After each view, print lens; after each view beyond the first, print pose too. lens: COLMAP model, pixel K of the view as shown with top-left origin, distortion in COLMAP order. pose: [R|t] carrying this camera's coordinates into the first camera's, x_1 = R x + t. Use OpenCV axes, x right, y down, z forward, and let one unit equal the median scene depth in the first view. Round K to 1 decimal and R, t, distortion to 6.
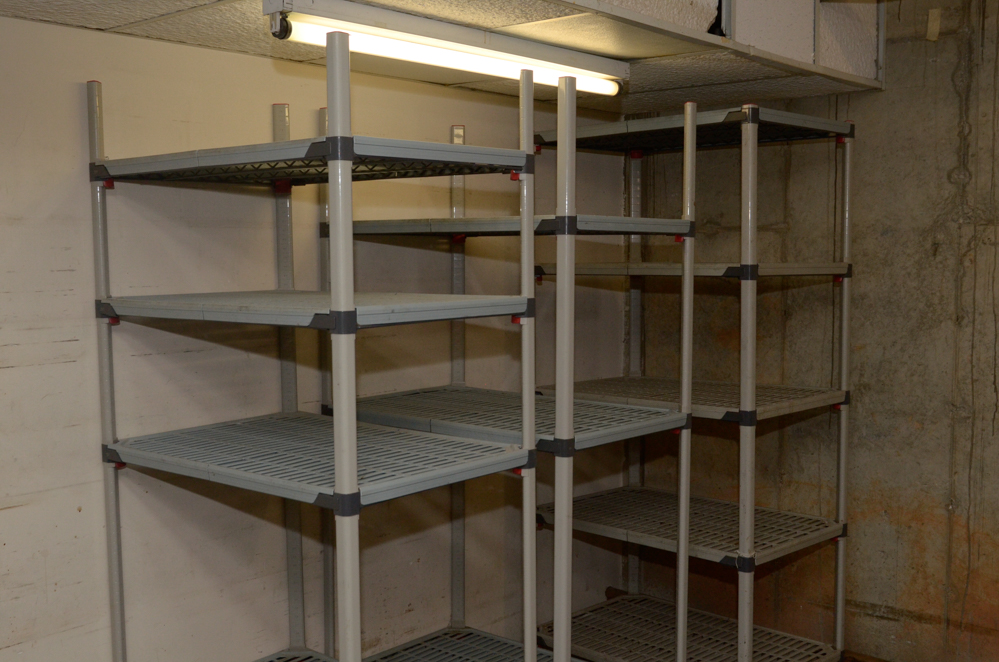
lens RADIAL K [[1080.9, 0, 499.5], [0, 1080.9, 331.0], [0, 0, 1]] dist [-0.031191, 0.030146]
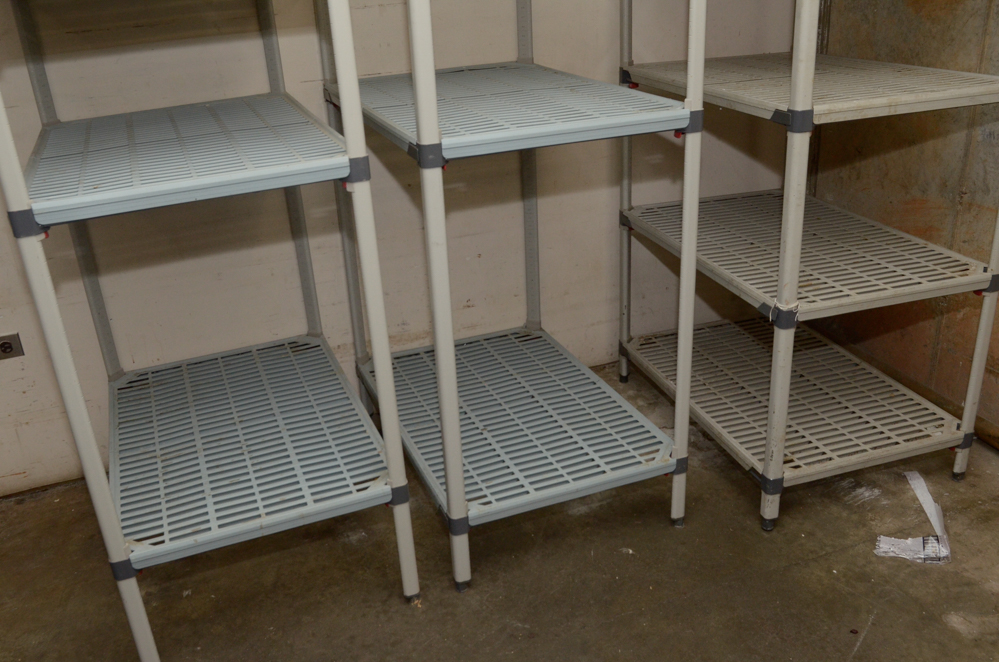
lens RADIAL K [[908.1, 0, 499.5], [0, 908.1, 331.0], [0, 0, 1]] dist [-0.047139, 0.001854]
pose [[0.882657, 0.147507, -0.446271, 0.272027], [0.016986, 0.938847, 0.343916, 0.003853], [0.469710, -0.311140, 0.826175, 0.310097]]
